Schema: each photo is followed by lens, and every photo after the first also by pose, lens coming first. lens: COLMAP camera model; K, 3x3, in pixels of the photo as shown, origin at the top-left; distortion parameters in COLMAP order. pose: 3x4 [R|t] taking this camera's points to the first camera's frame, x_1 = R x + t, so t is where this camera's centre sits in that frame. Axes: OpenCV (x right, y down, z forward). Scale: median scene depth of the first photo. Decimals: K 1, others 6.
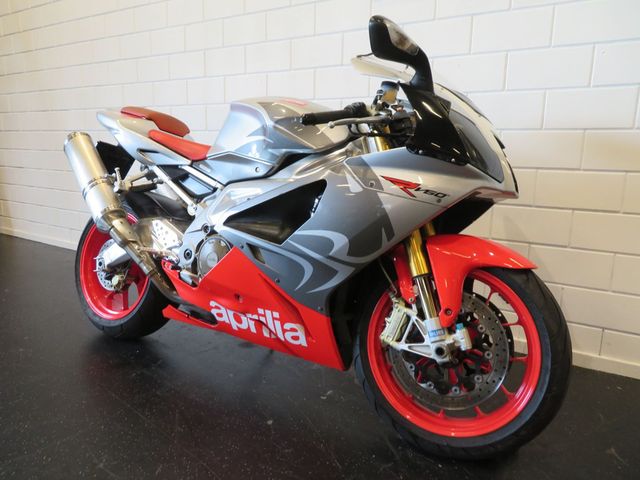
lens RADIAL K [[450.3, 0, 318.6], [0, 450.3, 234.6], [0, 0, 1]] dist [-0.022777, 0.010846]
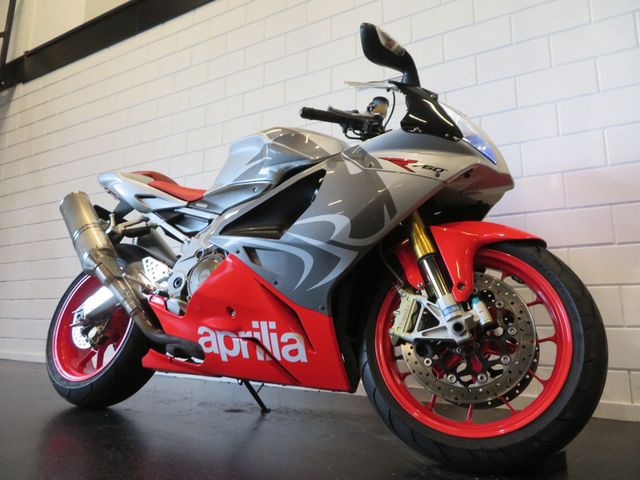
lens RADIAL K [[450.3, 0, 320.0], [0, 450.3, 239.6], [0, 0, 1]] dist [-0.022777, 0.010846]
pose [[0.999278, -0.011995, 0.036040, -0.031478], [0.023823, 0.936920, -0.348730, 0.358051], [-0.029584, 0.349337, 0.936530, 0.095800]]
